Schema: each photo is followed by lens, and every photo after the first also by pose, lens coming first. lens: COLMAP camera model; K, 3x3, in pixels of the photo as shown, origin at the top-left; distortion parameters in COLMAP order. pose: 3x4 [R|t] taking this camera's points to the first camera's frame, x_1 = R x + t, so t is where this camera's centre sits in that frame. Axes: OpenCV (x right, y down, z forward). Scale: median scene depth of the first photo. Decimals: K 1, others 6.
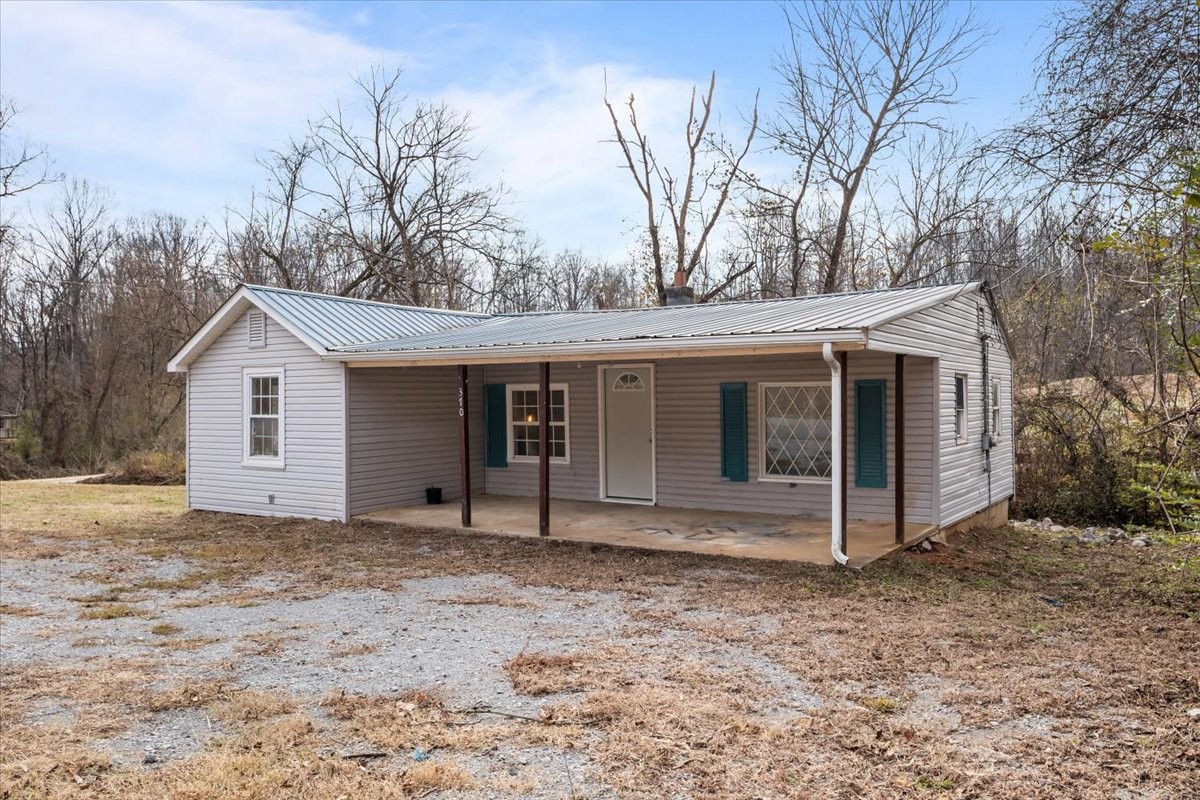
lens RADIAL K [[923.6, 0, 605.5], [0, 923.6, 392.2], [0, 0, 1]] dist [-0.016356, -0.005325]
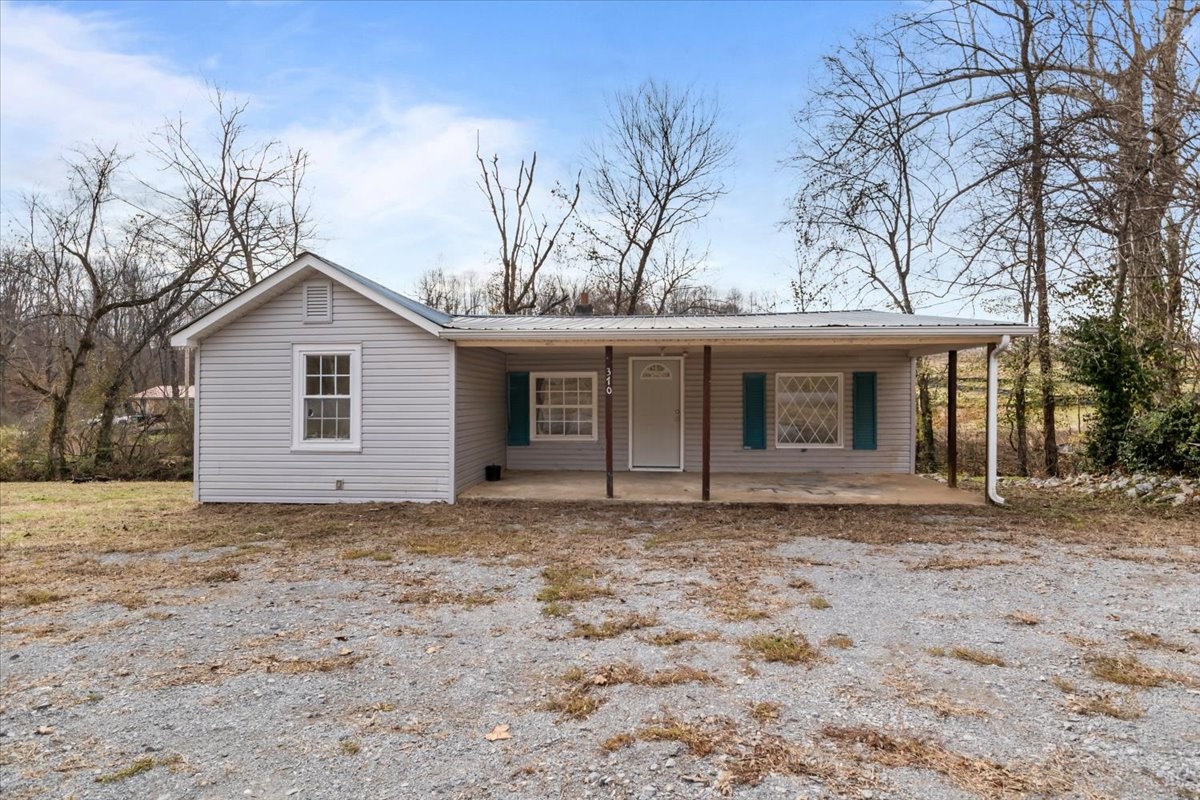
lens RADIAL K [[601.2, 0, 597.7], [0, 601.2, 403.2], [0, 0, 1]] dist [-0.003637, -0.002068]
pose [[0.882282, 0.004364, 0.470701, -0.420244], [-0.009476, 0.999919, 0.008492, 0.025119], [-0.470626, -0.011952, 0.882252, 0.337117]]
